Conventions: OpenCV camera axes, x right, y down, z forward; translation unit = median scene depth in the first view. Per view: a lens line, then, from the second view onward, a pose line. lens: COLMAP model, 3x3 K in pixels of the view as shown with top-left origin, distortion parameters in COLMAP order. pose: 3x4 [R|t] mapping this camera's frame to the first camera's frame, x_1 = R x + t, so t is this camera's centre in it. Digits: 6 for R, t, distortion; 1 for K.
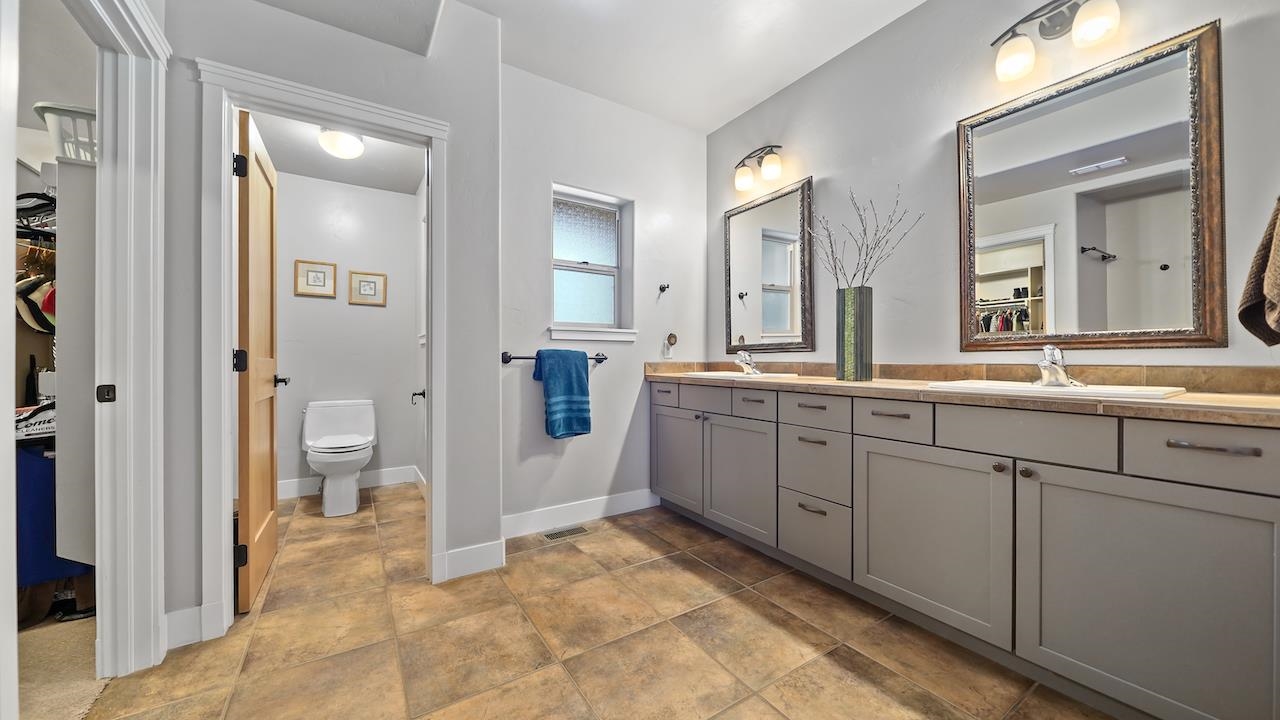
lens RADIAL K [[450.3, 0, 632.4], [0, 450.3, 358.5], [0, 0, 1]] dist [-0.010842, 0.000064]
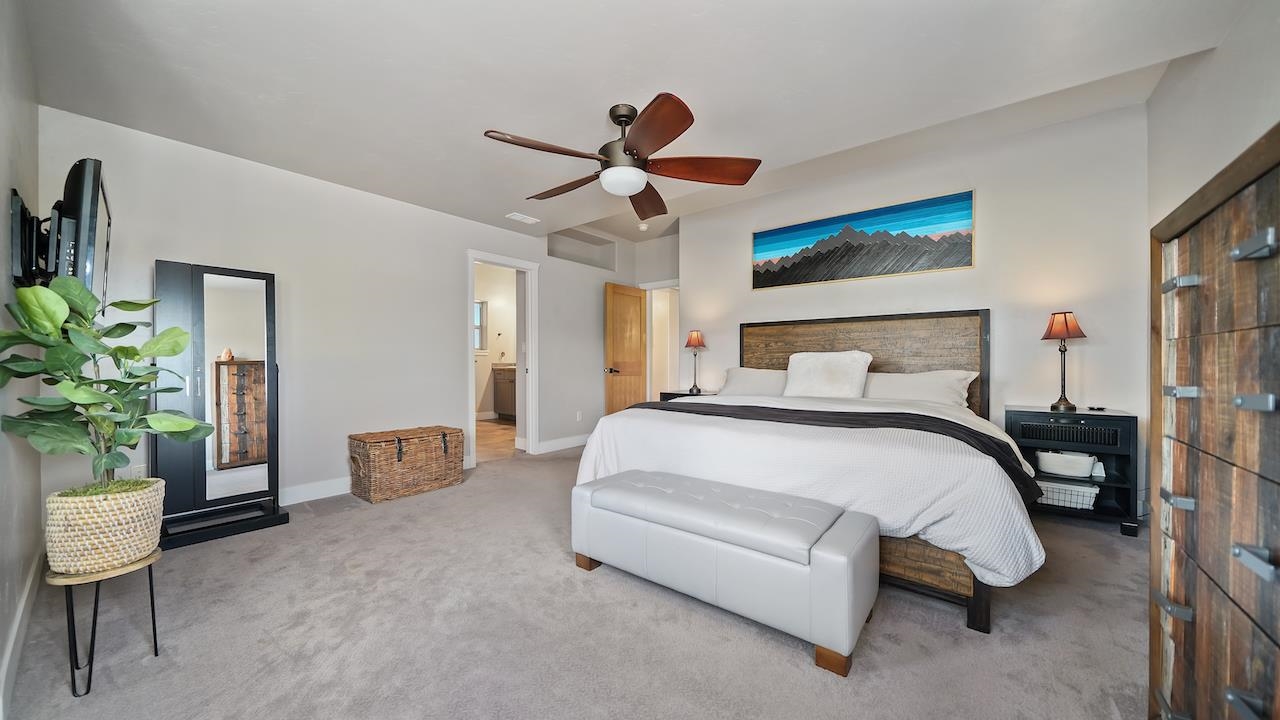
lens RADIAL K [[450.3, 0, 632.4], [0, 450.3, 358.5], [0, 0, 1]] dist [-0.010842, 0.000064]
pose [[0.944696, -0.001531, 0.327945, -0.069452], [0.000466, 0.999994, 0.003328, -0.031023], [-0.327948, -0.002991, 0.944691, -2.037921]]
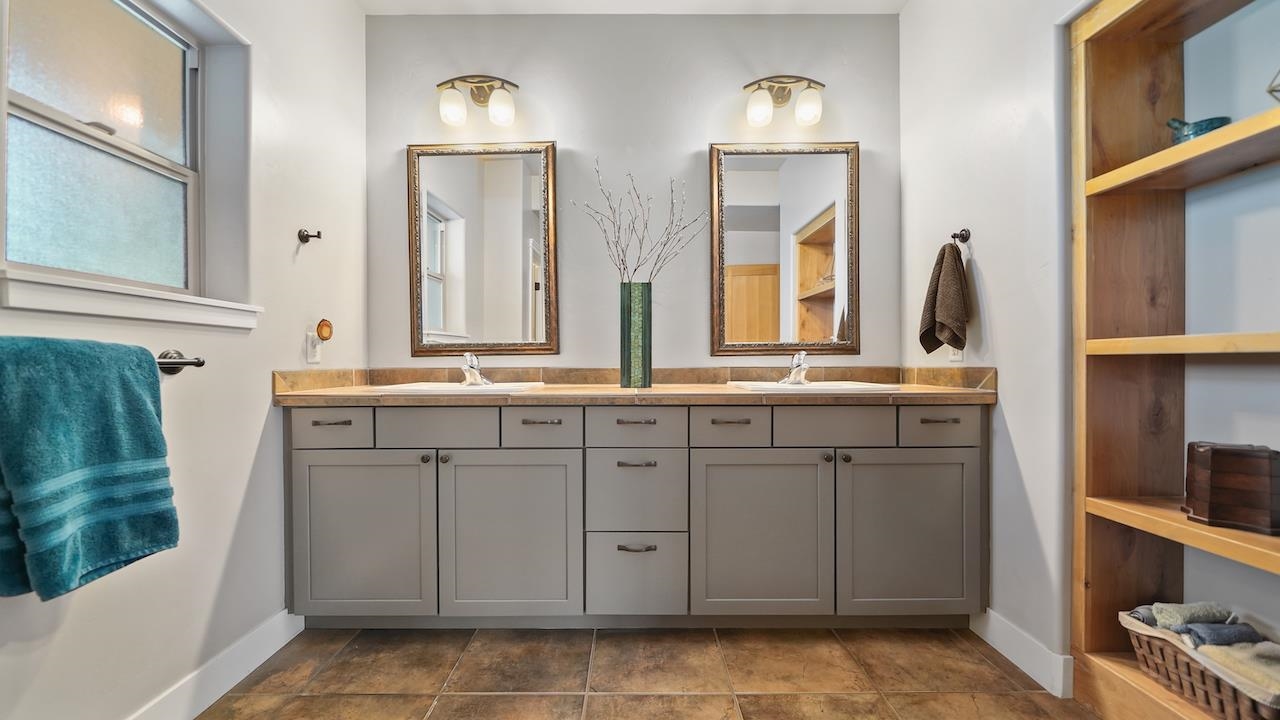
lens RADIAL K [[444.5, 0, 632.7], [0, 444.5, 363.0], [0, 0, 1]] dist [-0.008243, 0.000073]
pose [[0.530535, -0.002973, 0.847658, -0.216655], [0.001997, 0.999995, 0.002258, -0.000956], [-0.847660, 0.000495, 0.530539, 0.443339]]
